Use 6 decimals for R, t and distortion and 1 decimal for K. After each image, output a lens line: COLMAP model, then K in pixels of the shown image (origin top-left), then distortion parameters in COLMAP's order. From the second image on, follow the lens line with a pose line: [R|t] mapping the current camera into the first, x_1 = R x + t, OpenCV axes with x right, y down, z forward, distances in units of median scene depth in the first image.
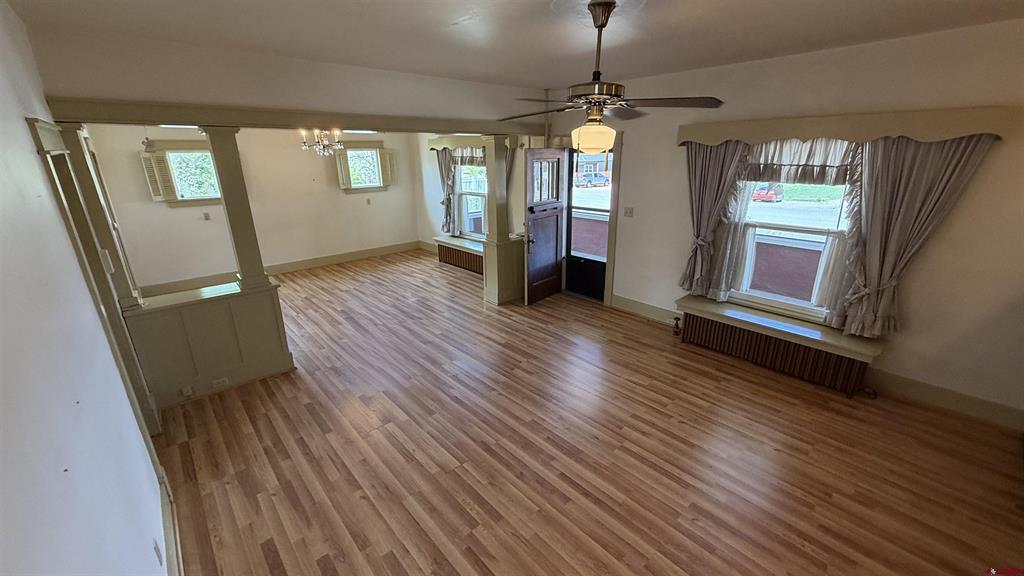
lens RADIAL K [[410.1, 0, 509.6], [0, 410.1, 285.4], [0, 0, 1]] dist [0.000183, -0.000710]
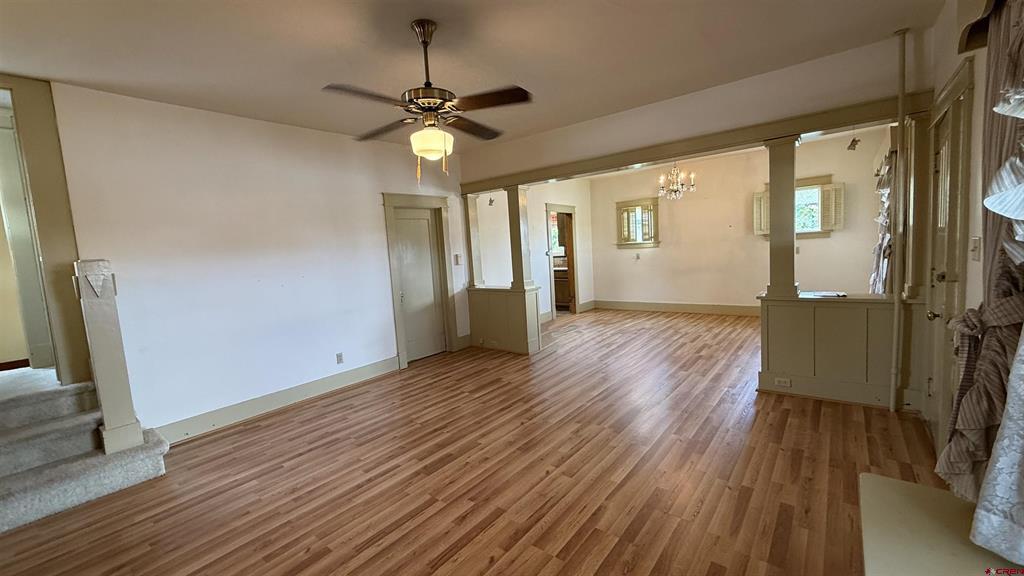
lens RADIAL K [[410.1, 0, 508.8], [0, 410.1, 288.8], [0, 0, 1]] dist [0.000183, -0.000710]
pose [[0.161941, 0.101857, -0.981530, 0.800182], [-0.250227, 0.966388, 0.059001, -0.072316], [0.954548, 0.236050, 0.181985, 0.679617]]
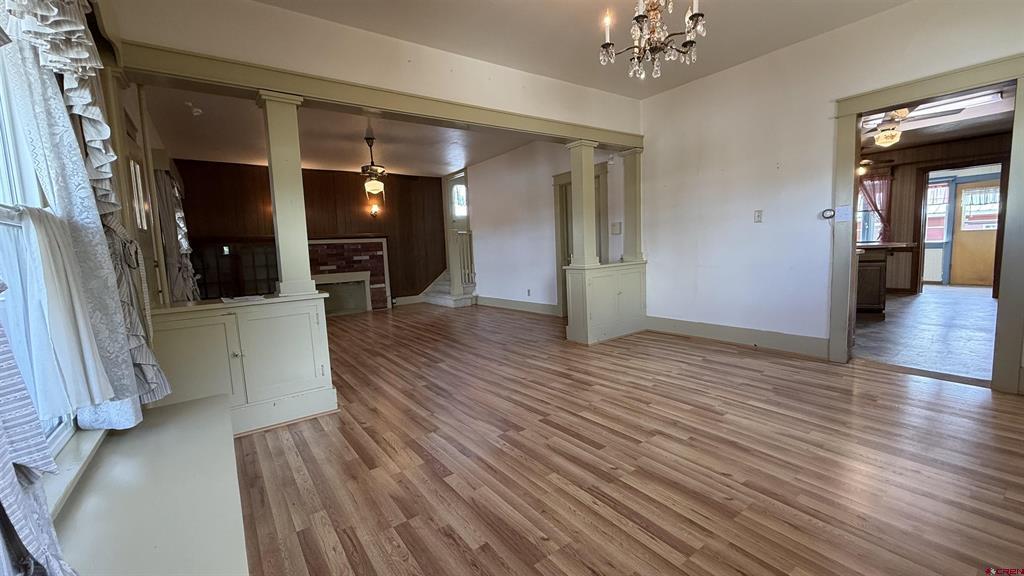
lens RADIAL K [[410.1, 0, 513.5], [0, 410.1, 288.3], [0, 0, 1]] dist [0.000183, -0.000710]
pose [[-0.993716, 0.049985, 0.100149, -0.525312], [0.086326, 0.911790, 0.401481, -0.447517], [-0.071247, 0.407604, -0.910375, 2.141539]]
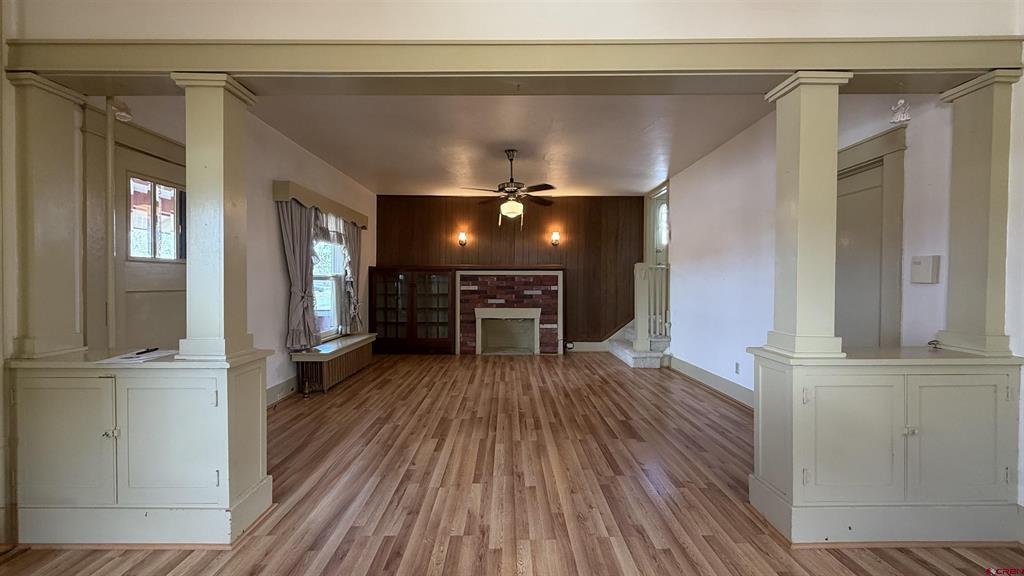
lens RADIAL K [[410.1, 0, 508.8], [0, 410.1, 286.5], [0, 0, 1]] dist [0.000183, -0.000710]
pose [[-0.746844, 0.003621, 0.664989, -0.688418], [0.213997, 0.948102, 0.235176, -0.295305], [-0.629626, 0.317946, -0.708859, 1.588784]]
